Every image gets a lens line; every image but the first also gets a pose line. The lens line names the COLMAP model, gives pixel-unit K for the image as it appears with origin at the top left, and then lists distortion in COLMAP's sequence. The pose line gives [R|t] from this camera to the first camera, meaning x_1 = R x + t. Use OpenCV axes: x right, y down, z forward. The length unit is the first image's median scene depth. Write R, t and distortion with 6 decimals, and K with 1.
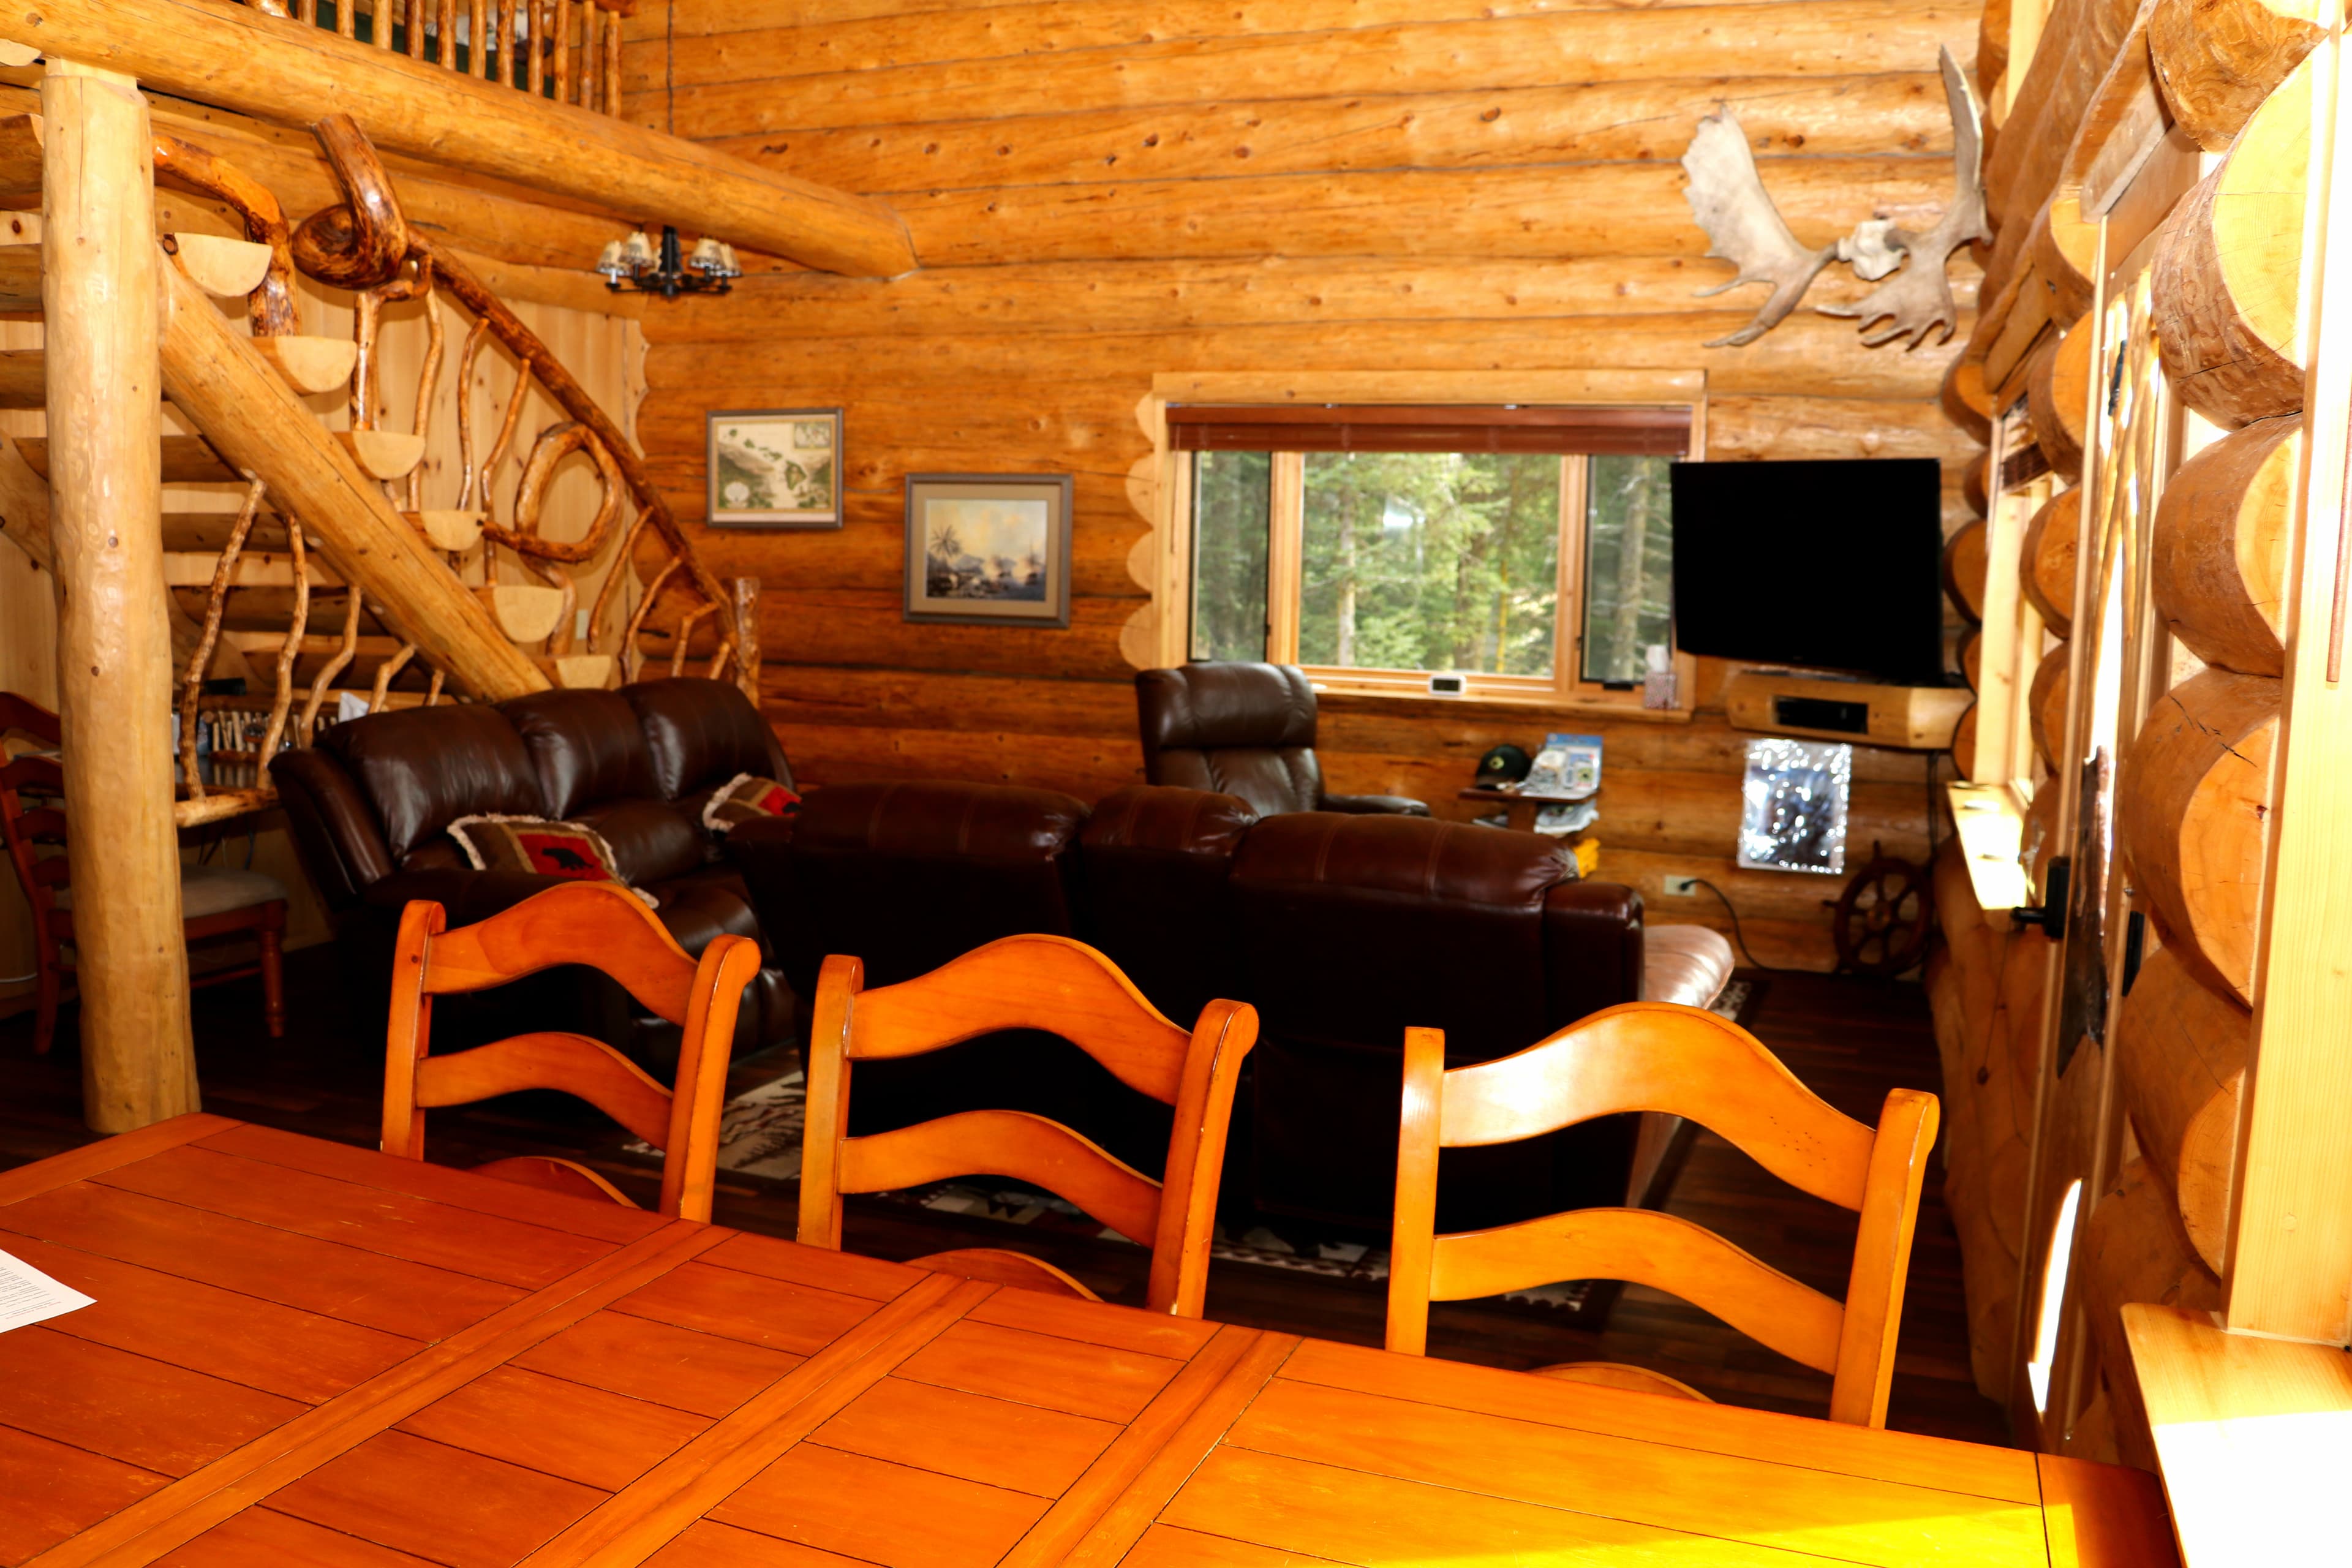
lens RADIAL K [[1937.8, 0, 1147.0], [0, 1937.8, 789.9], [0, 0, 1]] dist [-0.183436, 0.154208]
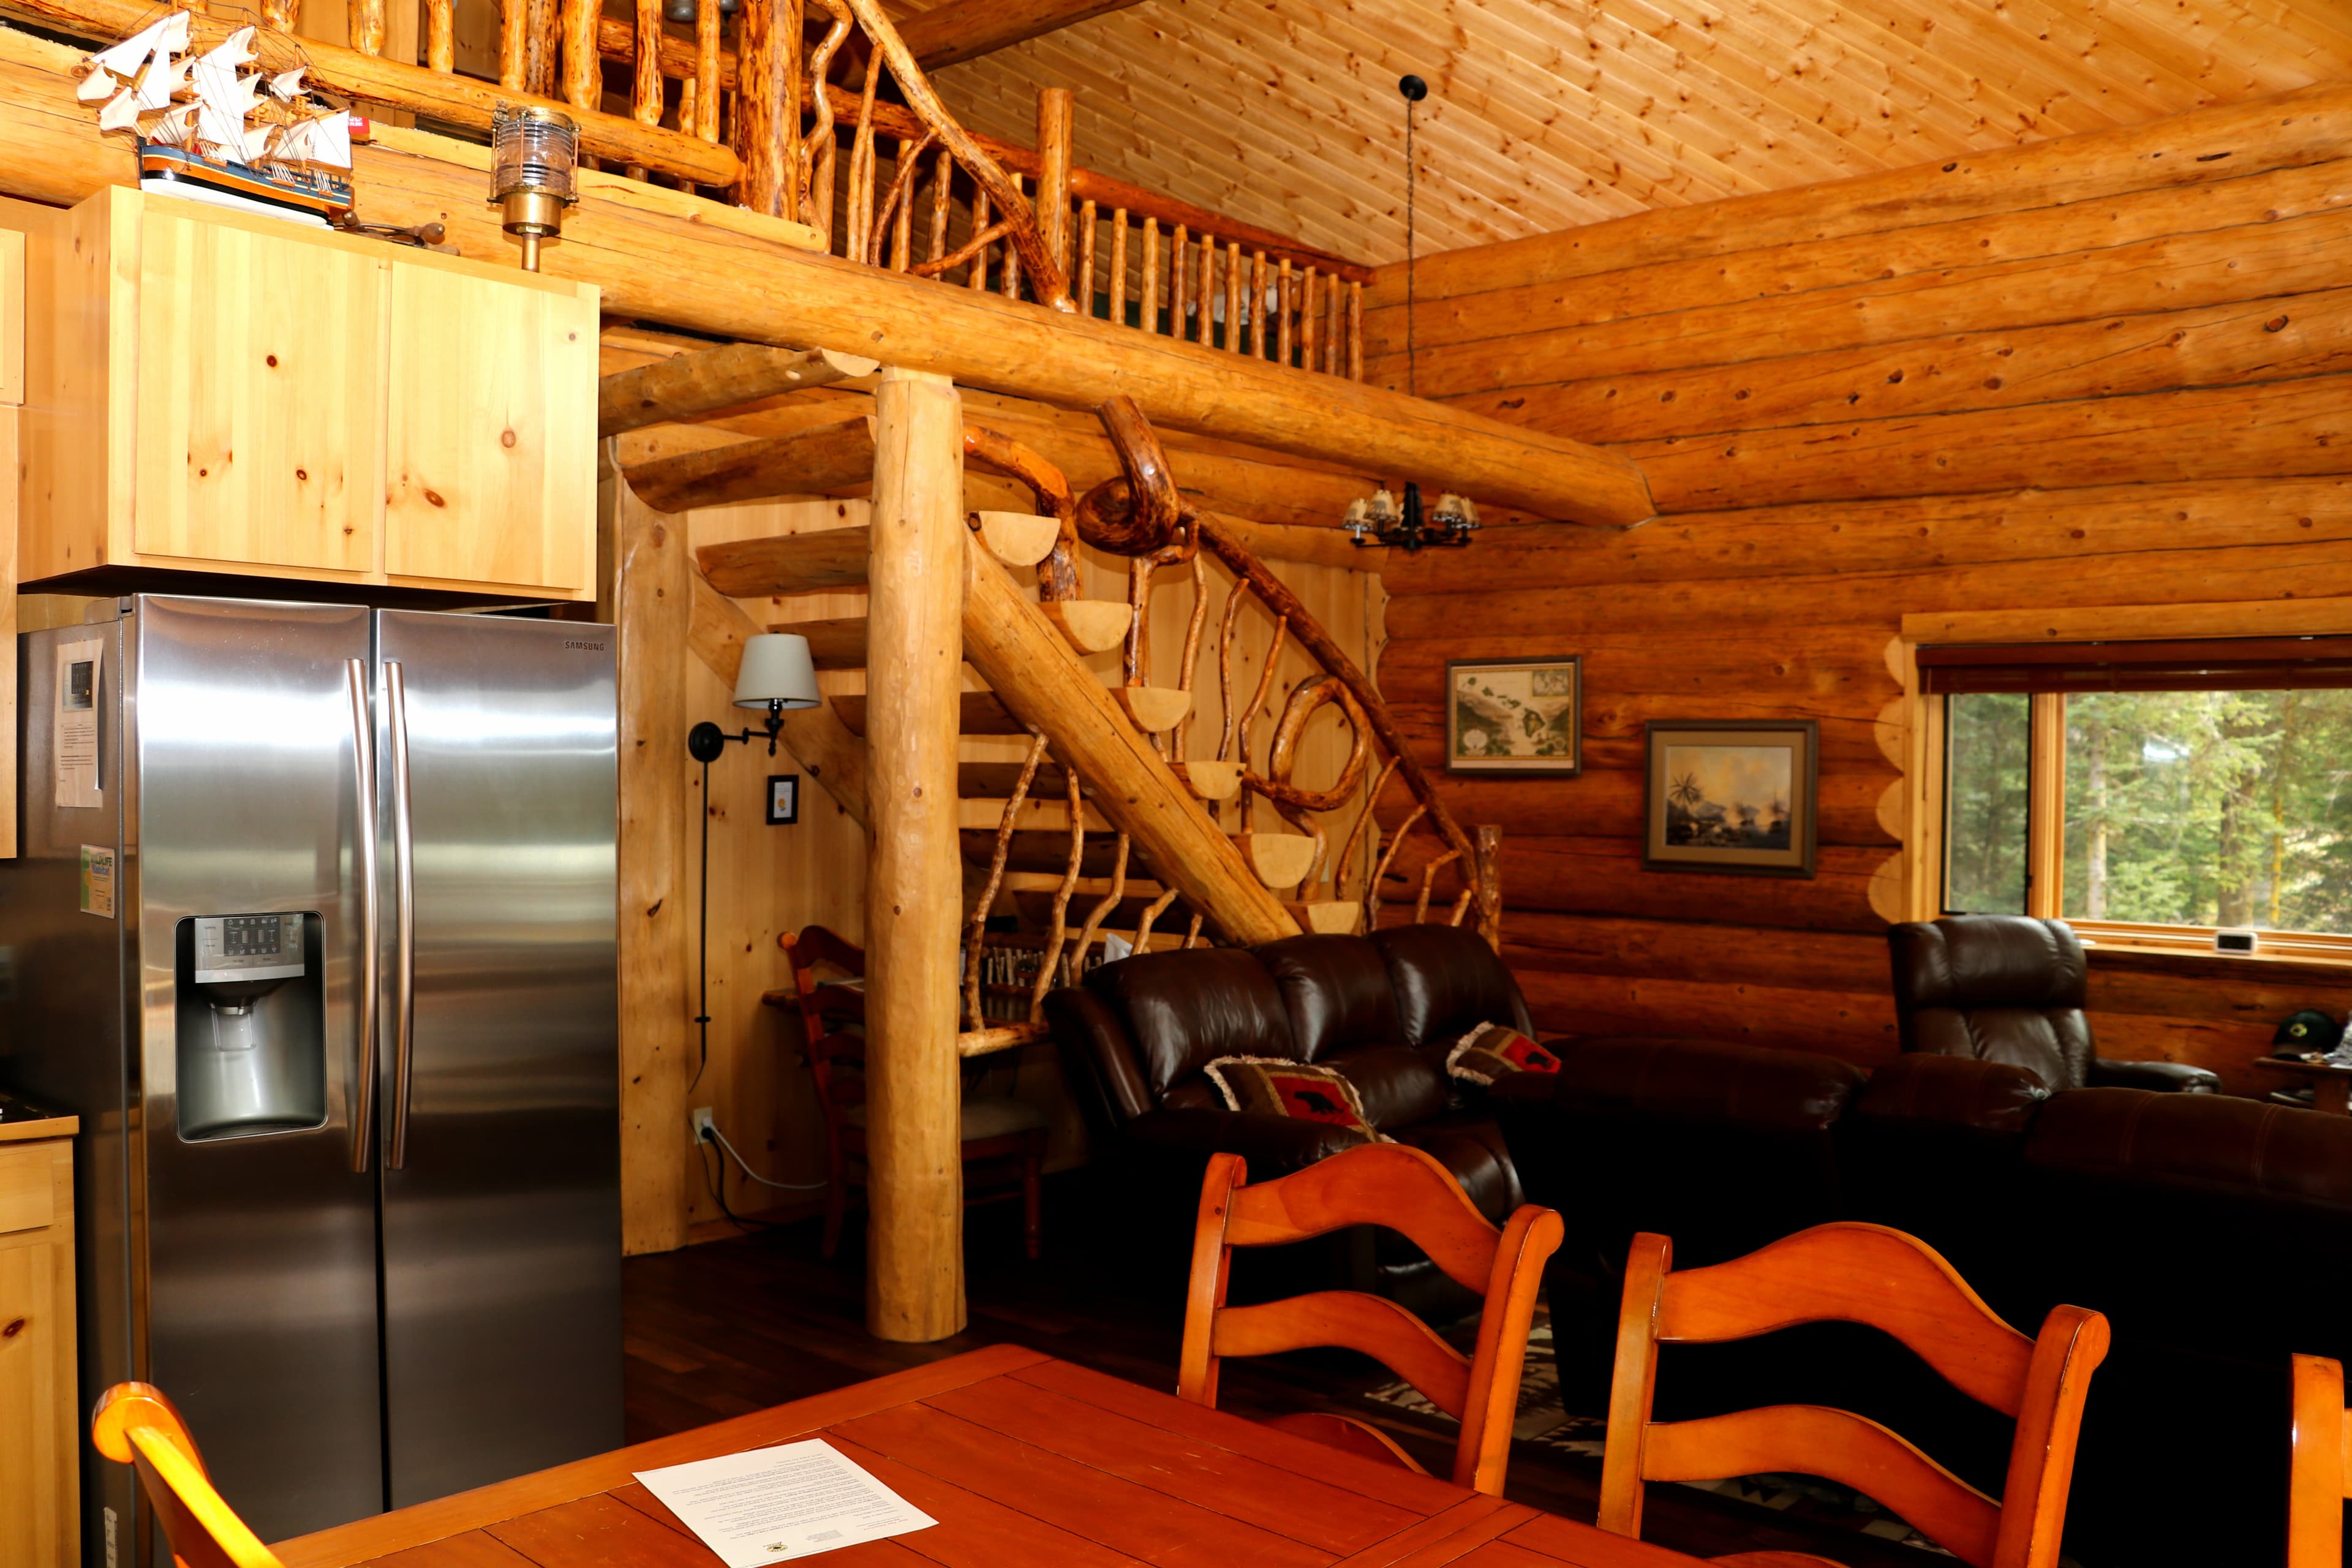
lens RADIAL K [[1937.8, 0, 1153.1], [0, 1937.8, 806.5], [0, 0, 1]] dist [-0.183436, 0.154208]
pose [[0.935255, -0.002682, -0.353966, -0.020468], [-0.037964, 0.993443, -0.107839, -0.006318], [0.351934, 0.114295, 0.929020, -0.005157]]
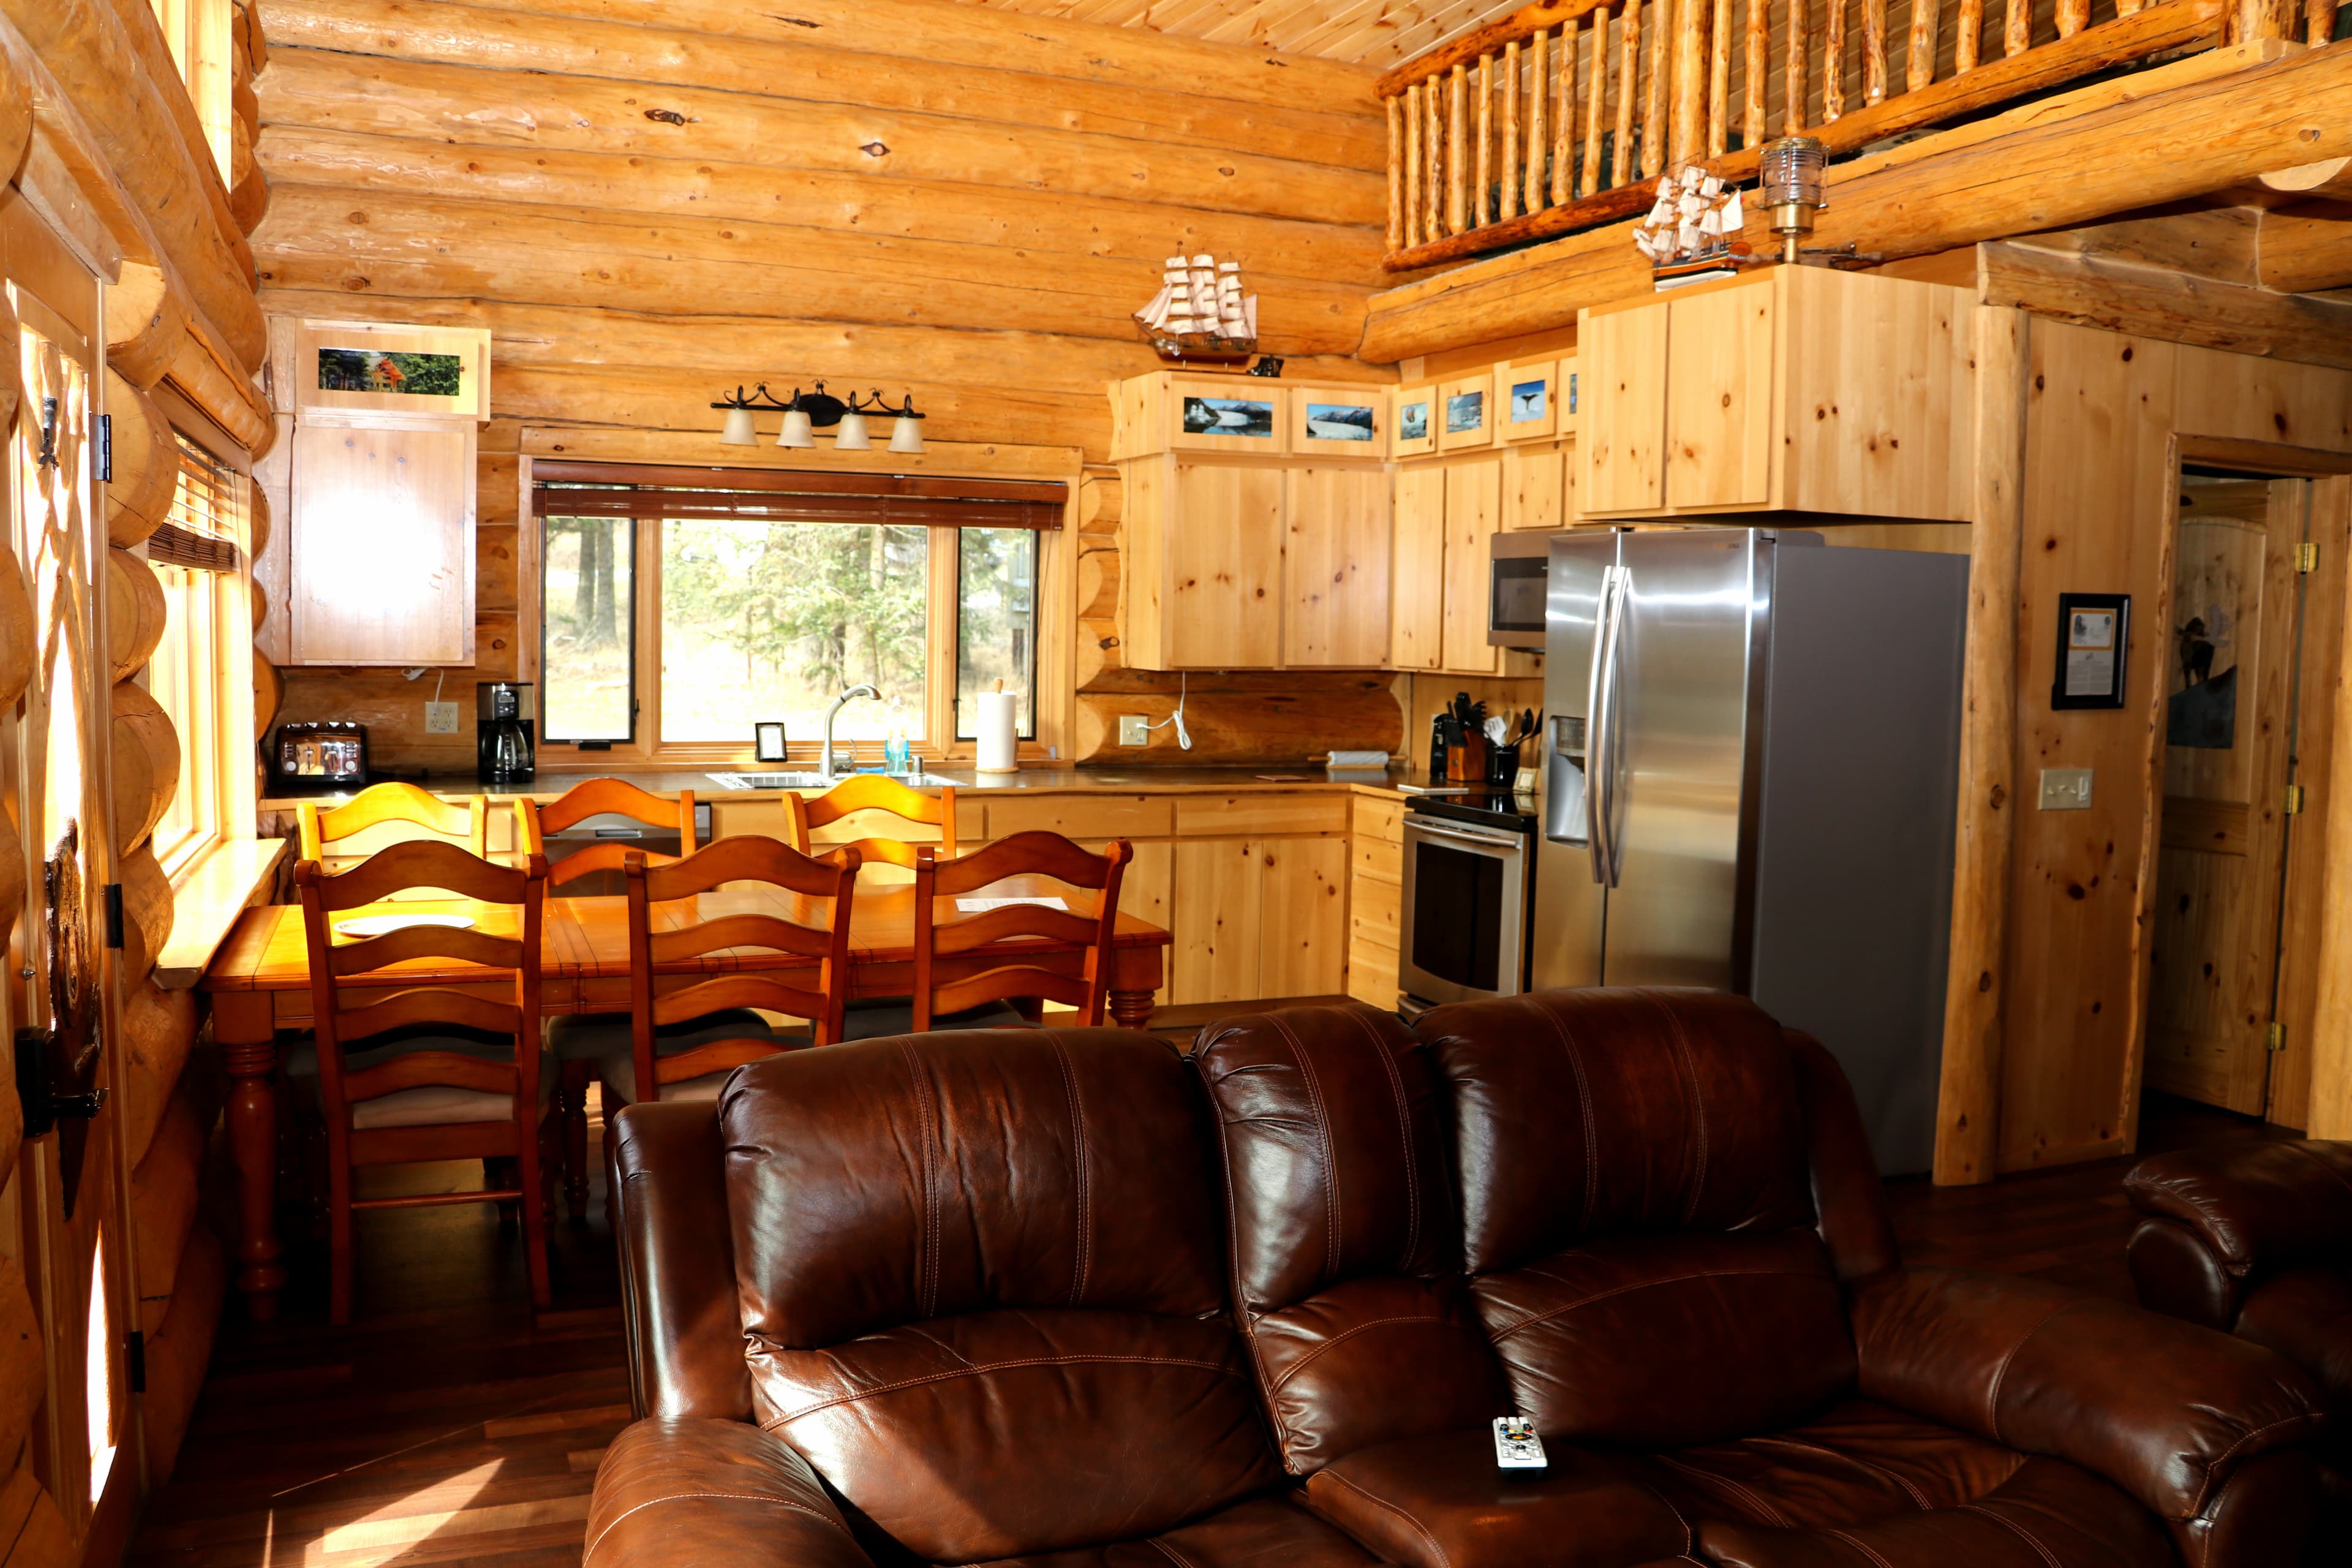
lens RADIAL K [[1937.8, 0, 1169.1], [0, 1937.8, 791.6], [0, 0, 1]] dist [-0.183436, 0.154208]
pose [[-0.720423, 0.028783, -0.692937, 0.359205], [-0.121583, 0.978424, 0.167047, -0.124236], [0.682794, 0.204594, -0.701379, 0.961868]]
